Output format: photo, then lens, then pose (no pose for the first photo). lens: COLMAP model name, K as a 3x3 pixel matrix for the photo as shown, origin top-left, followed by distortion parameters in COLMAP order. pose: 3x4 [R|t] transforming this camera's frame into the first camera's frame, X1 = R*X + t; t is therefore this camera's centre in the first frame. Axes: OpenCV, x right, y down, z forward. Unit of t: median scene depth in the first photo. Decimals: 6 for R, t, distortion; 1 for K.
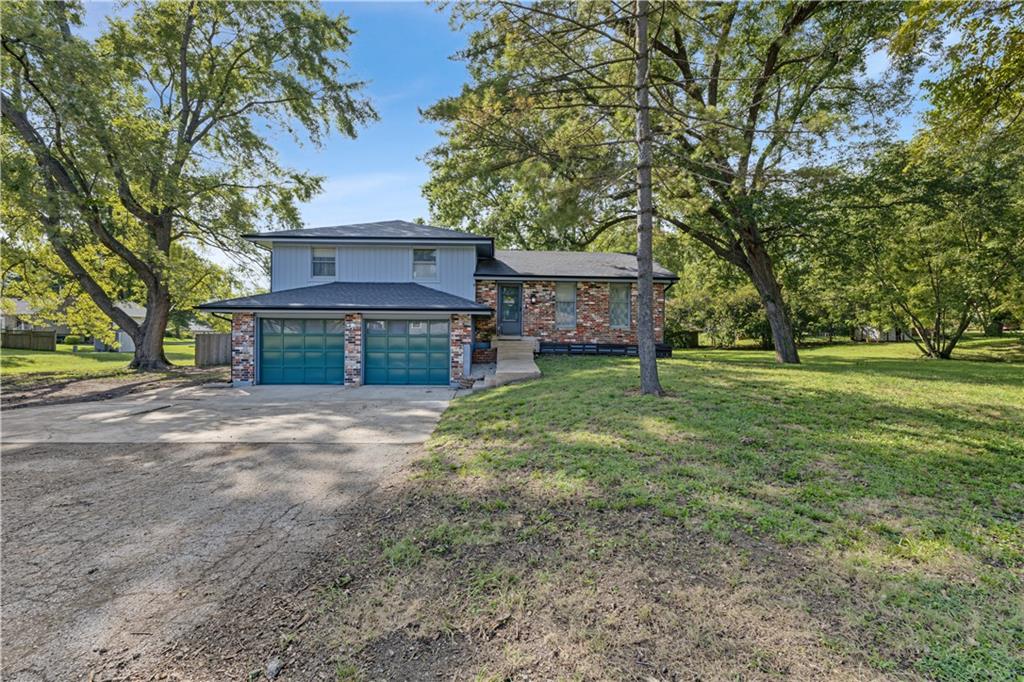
lens RADIAL K [[408.8, 0, 512.0], [0, 408.8, 341.0], [0, 0, 1]] dist [0.000835, 0.000077]
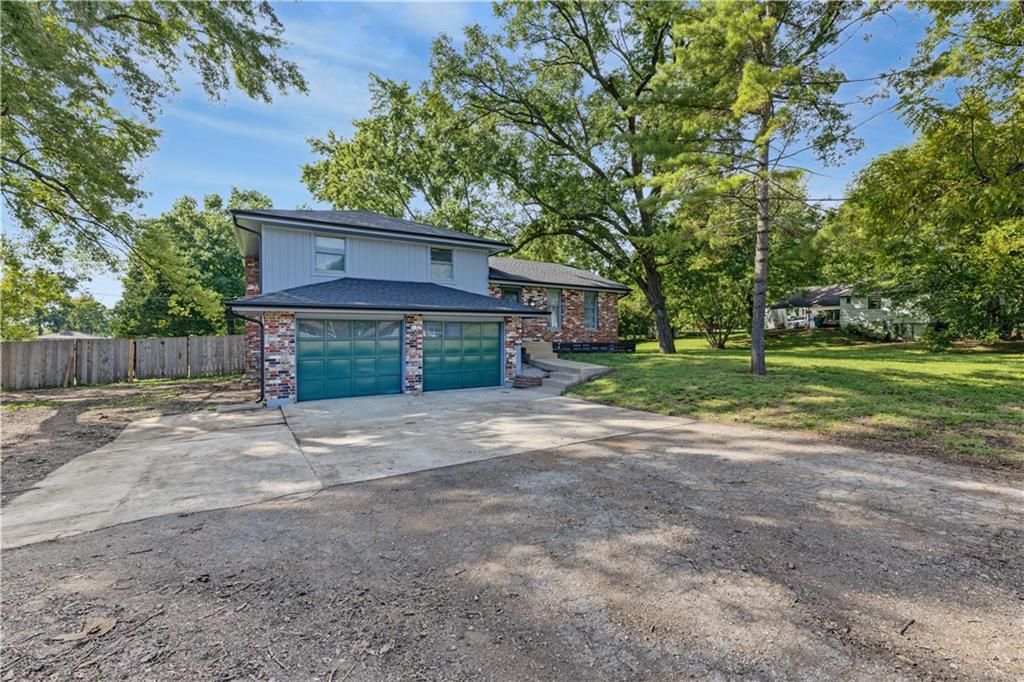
lens RADIAL K [[410.0, 0, 512.7], [0, 410.0, 334.2], [0, 0, 1]] dist [-0.000688, -0.000047]
pose [[0.875534, -0.010549, 0.483042, -0.539944], [0.020846, 0.999655, -0.015952, -0.003734], [-0.482707, 0.024036, 0.875452, 0.072106]]
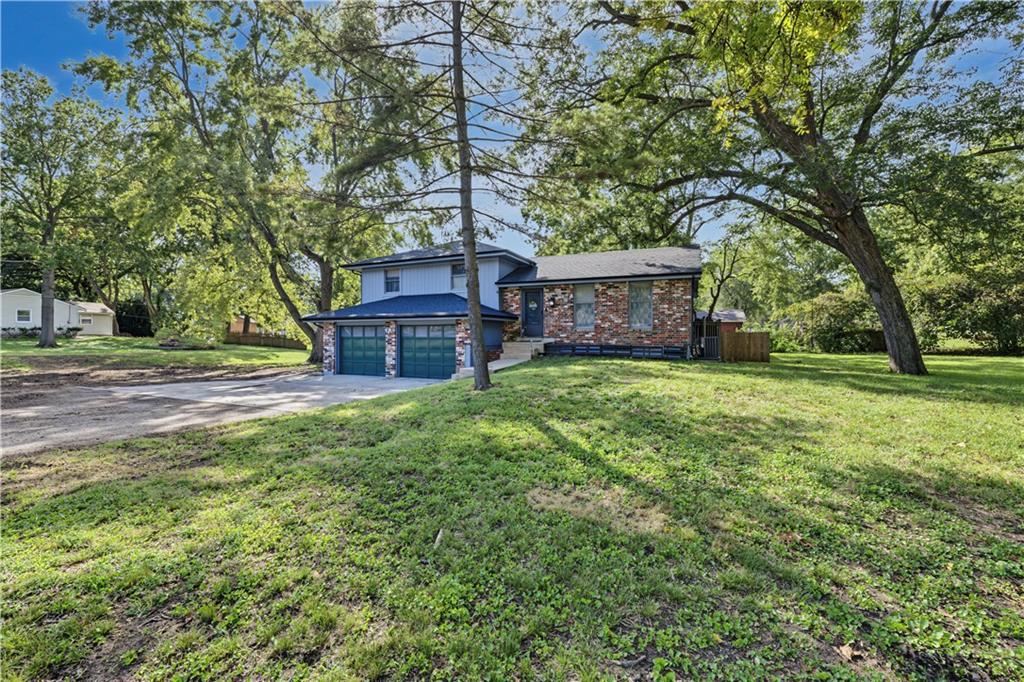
lens RADIAL K [[408.8, 0, 512.0], [0, 408.8, 341.0], [0, 0, 1]] dist [0.000835, 0.000077]
pose [[0.899949, -0.002915, -0.435986, 0.433559], [0.001134, 0.999990, -0.004345, 0.001311], [0.435994, 0.003416, 0.899943, 0.009869]]
